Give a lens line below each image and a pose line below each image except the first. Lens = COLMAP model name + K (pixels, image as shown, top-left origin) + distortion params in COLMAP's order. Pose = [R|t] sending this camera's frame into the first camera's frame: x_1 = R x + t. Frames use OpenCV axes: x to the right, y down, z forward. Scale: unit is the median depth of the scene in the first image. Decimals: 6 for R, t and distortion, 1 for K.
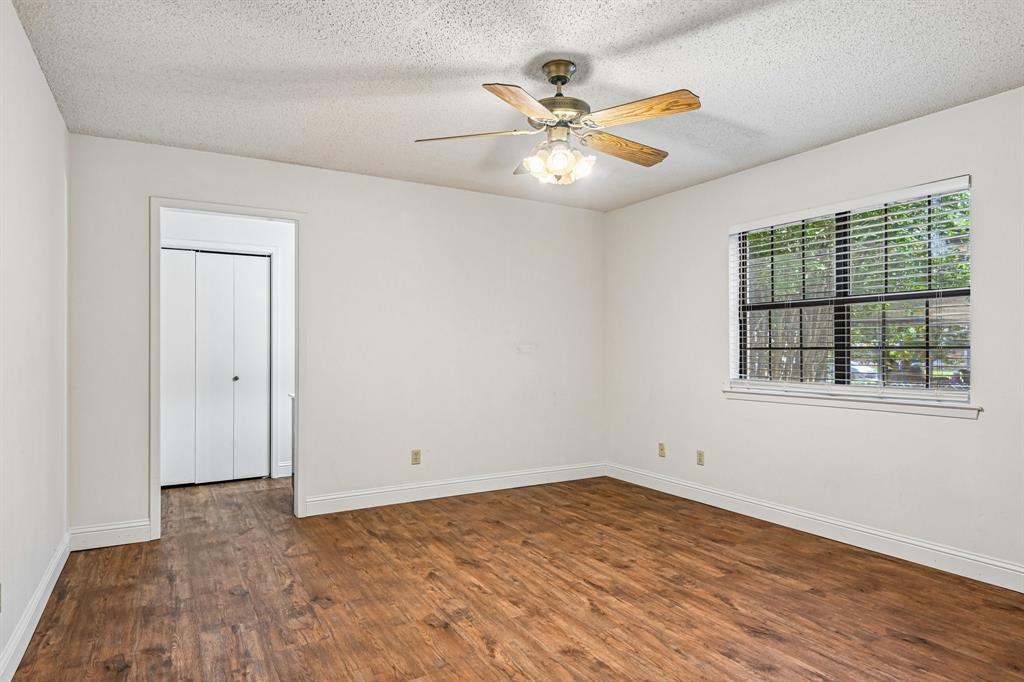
lens RADIAL K [[592.1, 0, 532.4], [0, 592.1, 342.5], [0, 0, 1]] dist [-0.004397, -0.005519]
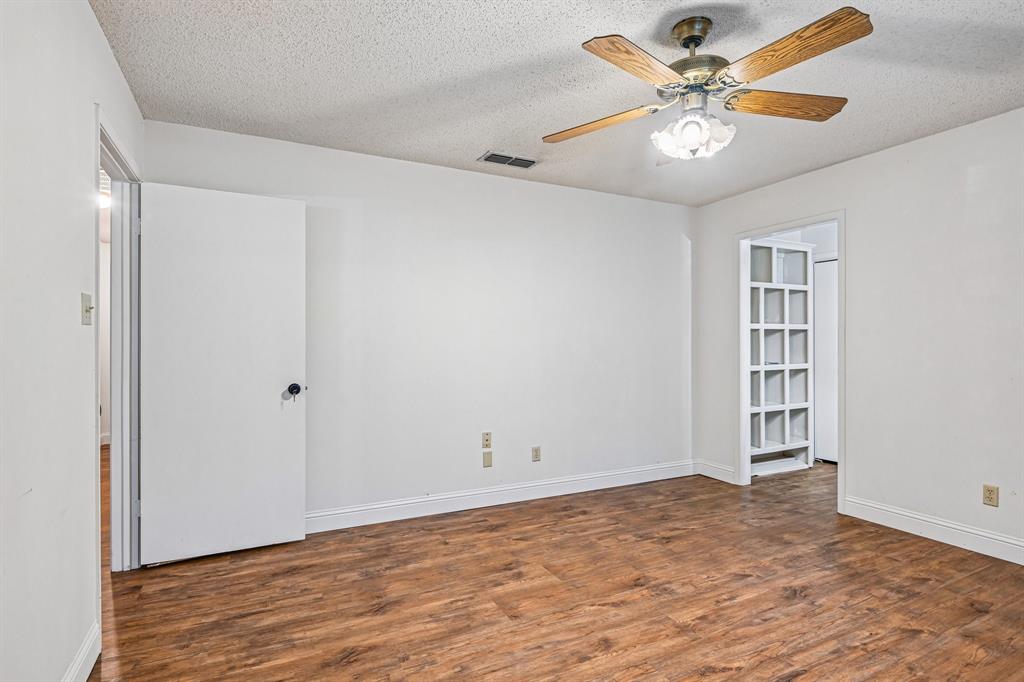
lens RADIAL K [[536.6, 0, 509.8], [0, 536.6, 344.7], [0, 0, 1]] dist [-0.014899, -0.000035]
pose [[-0.103955, -0.000088, -0.994582, 0.711257], [0.002470, 0.999997, -0.000347, 0.009920], [0.994579, -0.002493, -0.103955, 0.672065]]
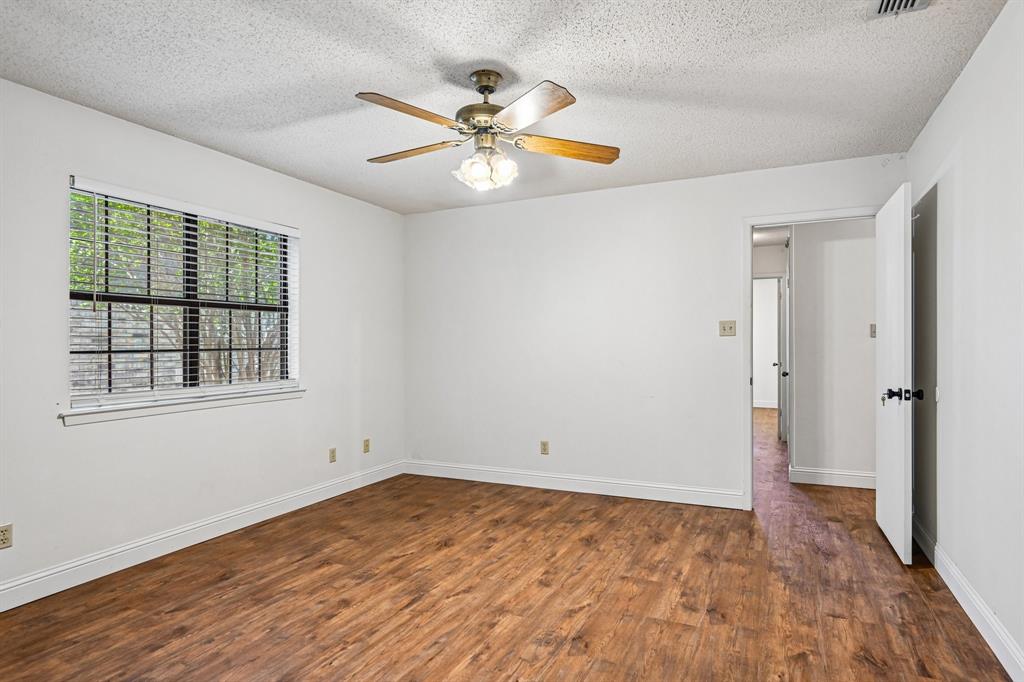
lens RADIAL K [[554.6, 0, 520.2], [0, 554.6, 343.6], [0, 0, 1]] dist [0.002193, 0.002096]
pose [[-0.530511, 0.009386, 0.847626, -0.669814], [0.003918, 0.999955, -0.008620, 0.010331], [-0.847669, -0.001252, -0.530524, 1.211611]]
